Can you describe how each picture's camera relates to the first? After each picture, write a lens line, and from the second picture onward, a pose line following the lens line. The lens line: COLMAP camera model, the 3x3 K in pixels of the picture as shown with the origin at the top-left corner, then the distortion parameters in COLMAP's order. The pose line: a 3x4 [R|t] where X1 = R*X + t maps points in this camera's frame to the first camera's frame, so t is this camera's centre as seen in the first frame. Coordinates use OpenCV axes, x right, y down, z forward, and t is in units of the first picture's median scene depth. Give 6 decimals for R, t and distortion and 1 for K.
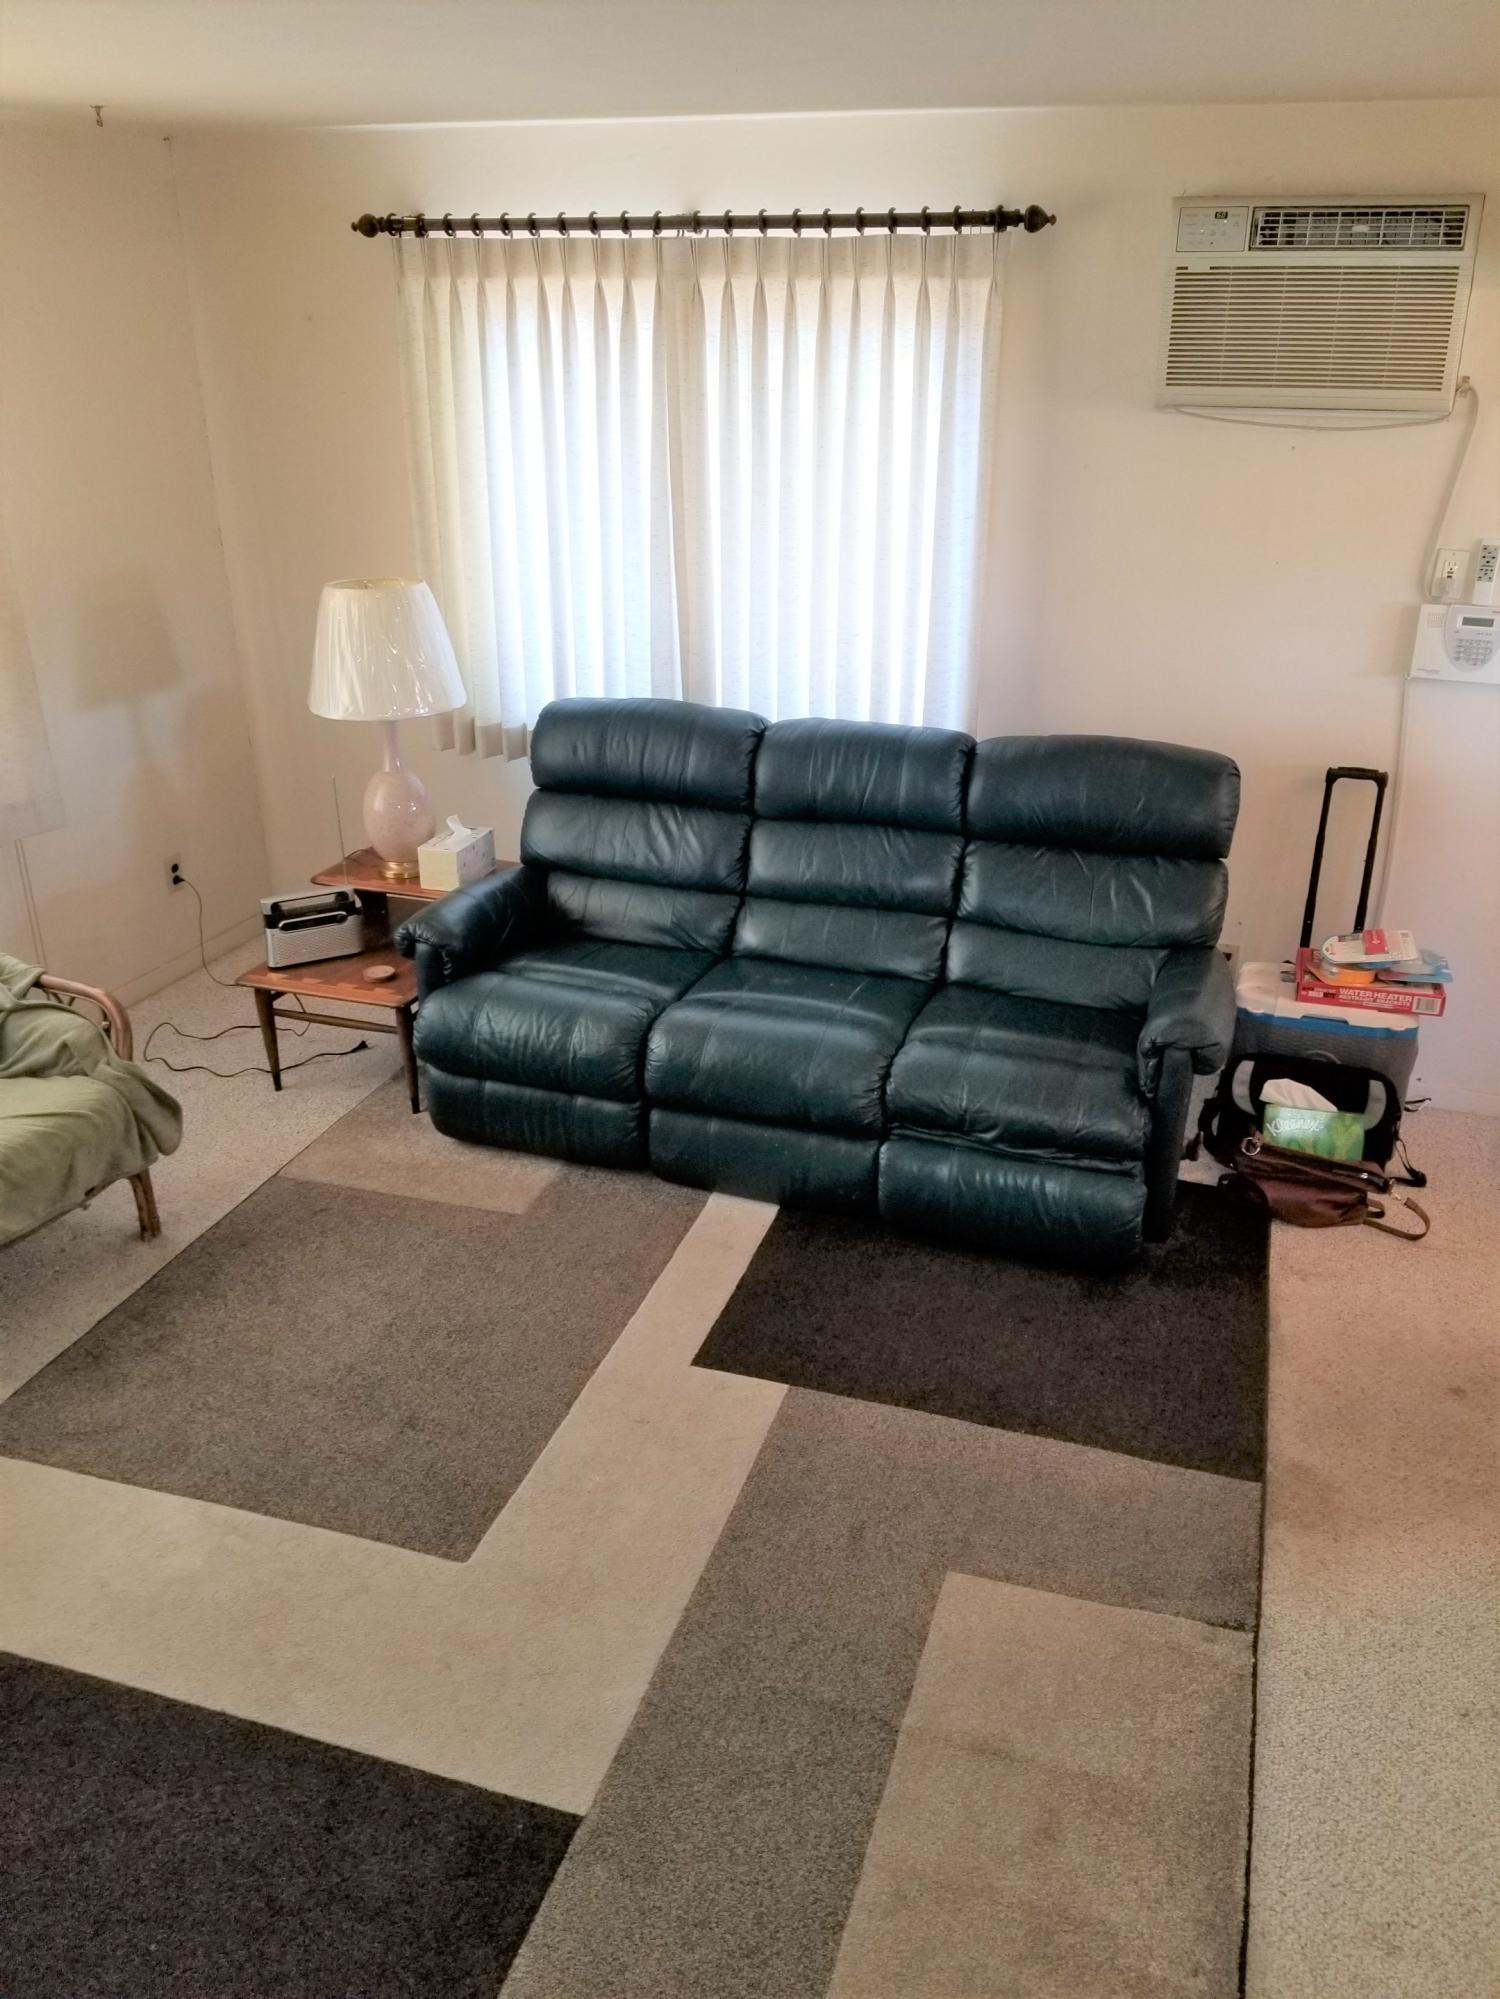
lens RADIAL K [[1551.9, 0, 750.0], [0, 1551.9, 999.5], [0, 0, 1]] dist [0.091289, -0.151574]
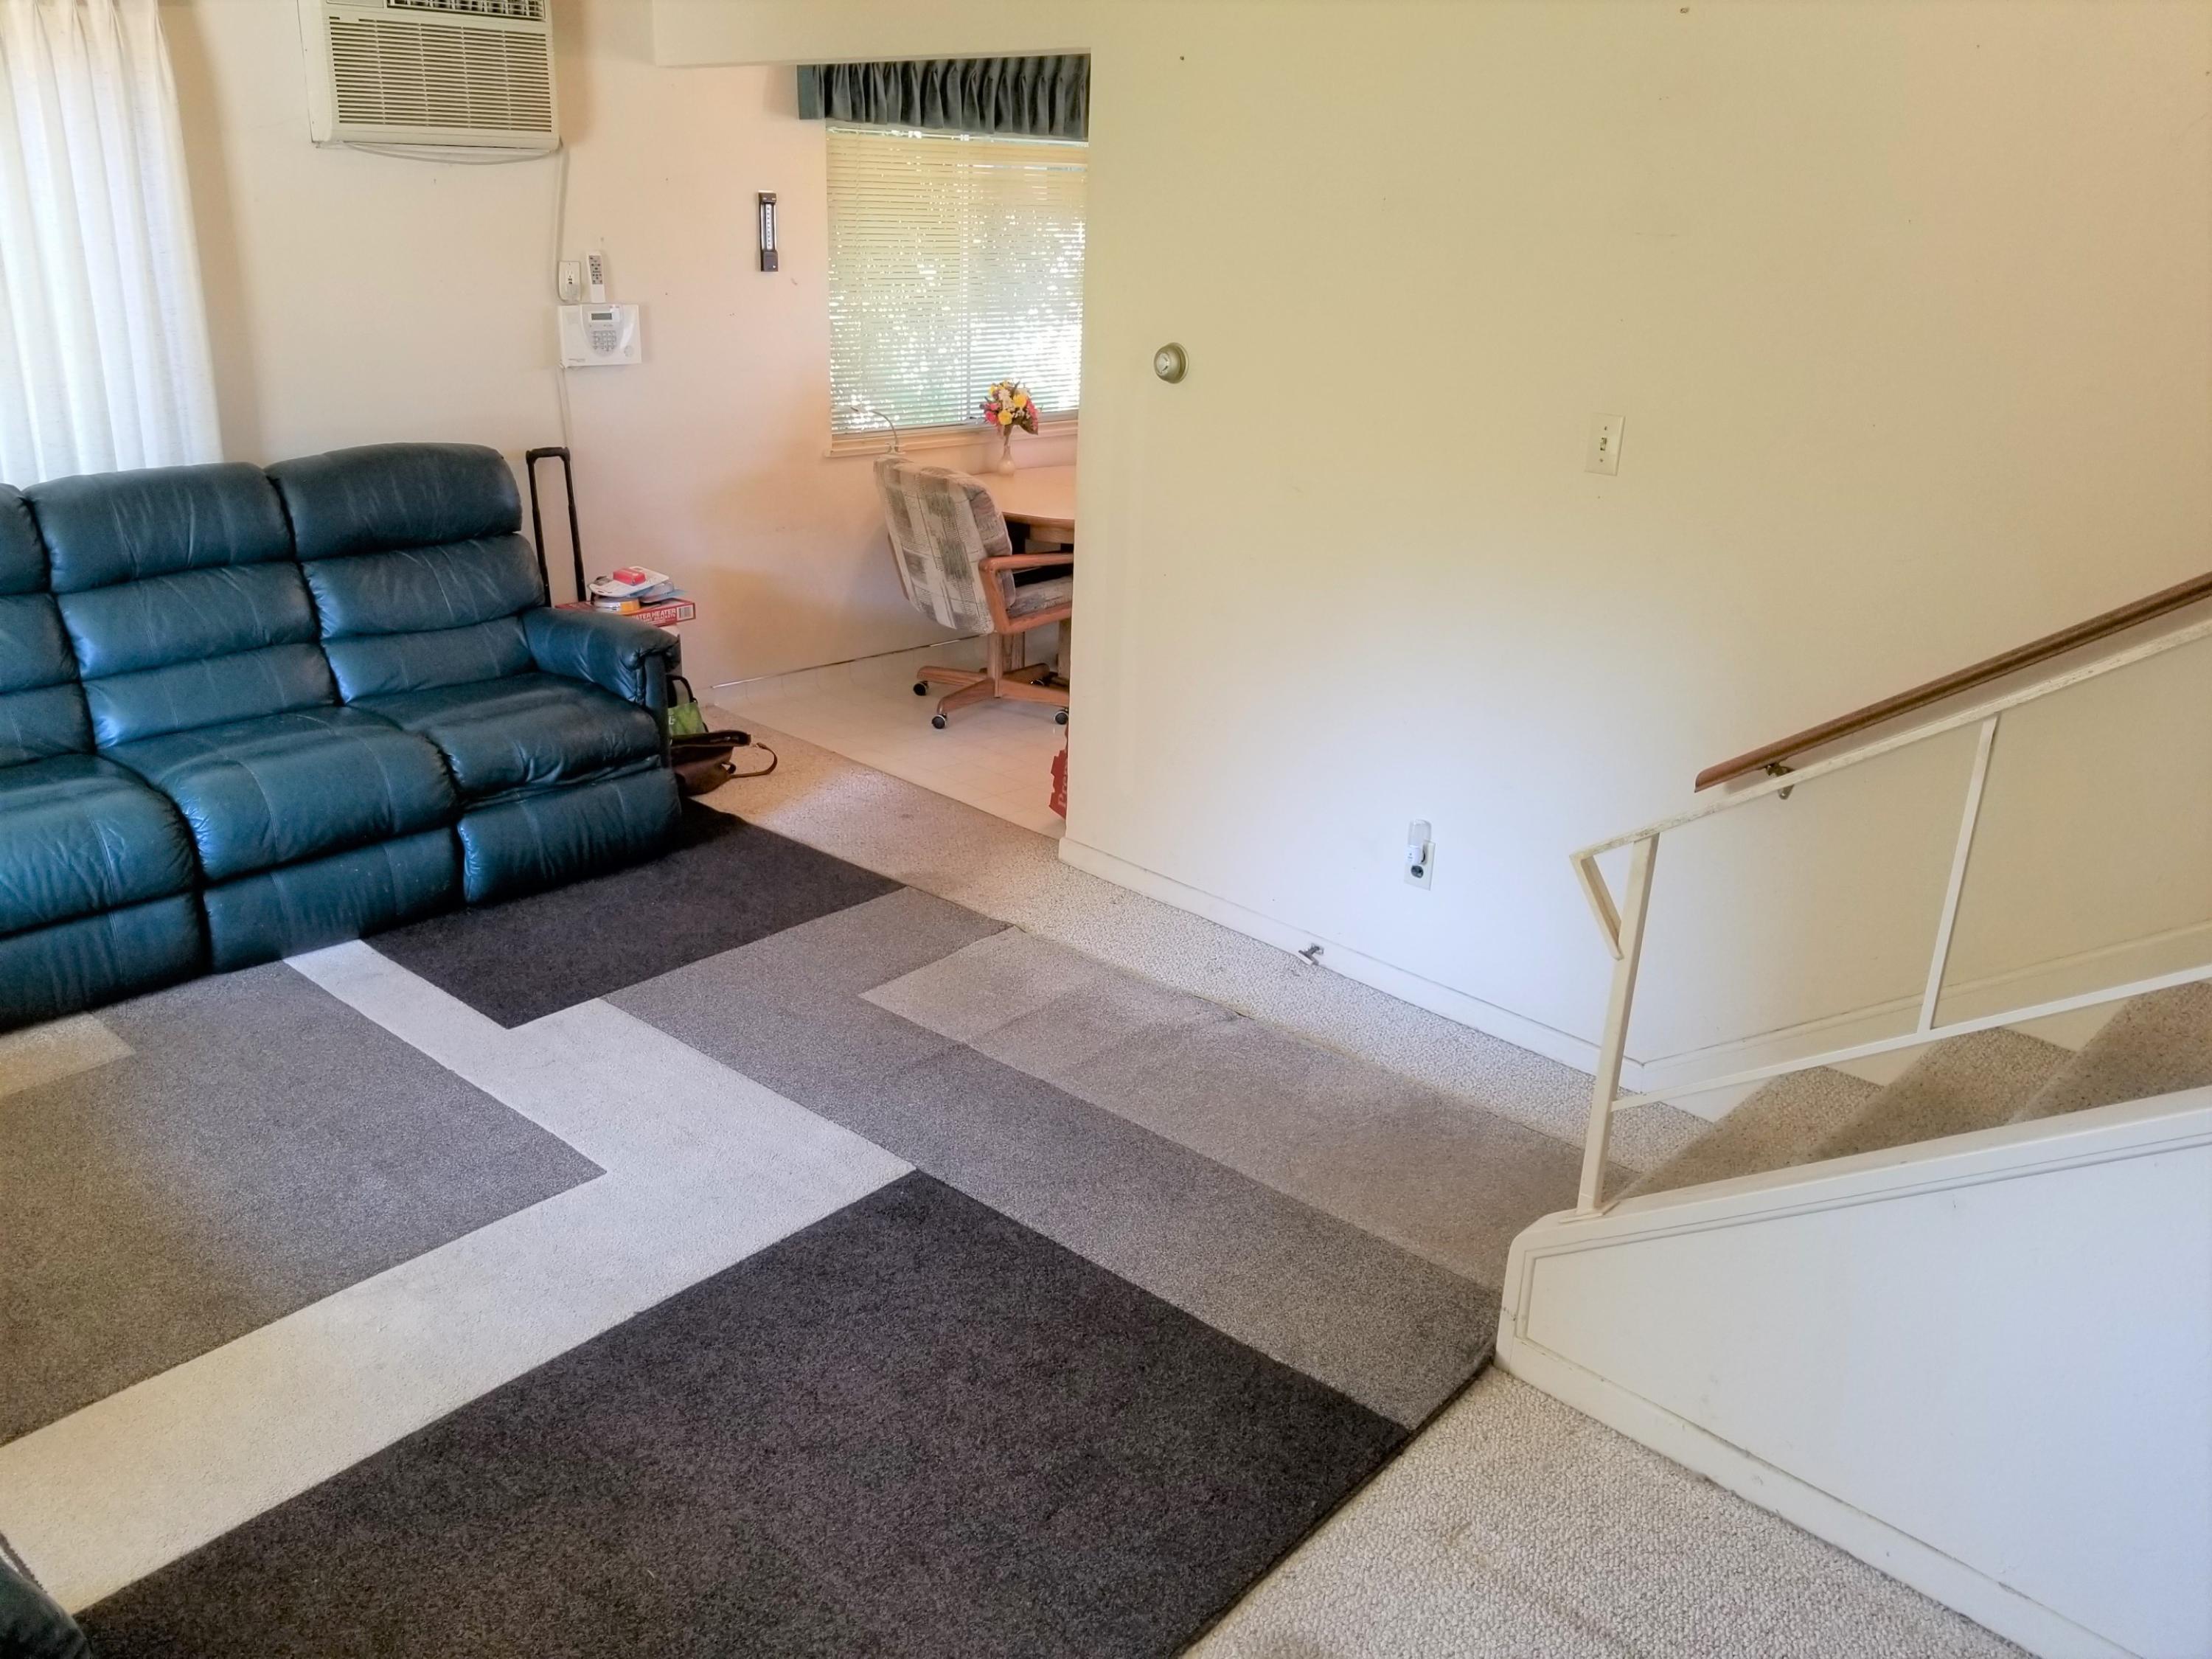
lens RADIAL K [[1717.2, 0, 1092.1], [0, 1717.2, 788.7], [0, 0, 1]] dist [0.091289, -0.151574]
pose [[0.421682, -0.295794, 0.857141, -0.696268], [0.335062, 0.929220, 0.155829, 0.030046], [-0.842566, 0.221485, 0.490945, 0.059213]]
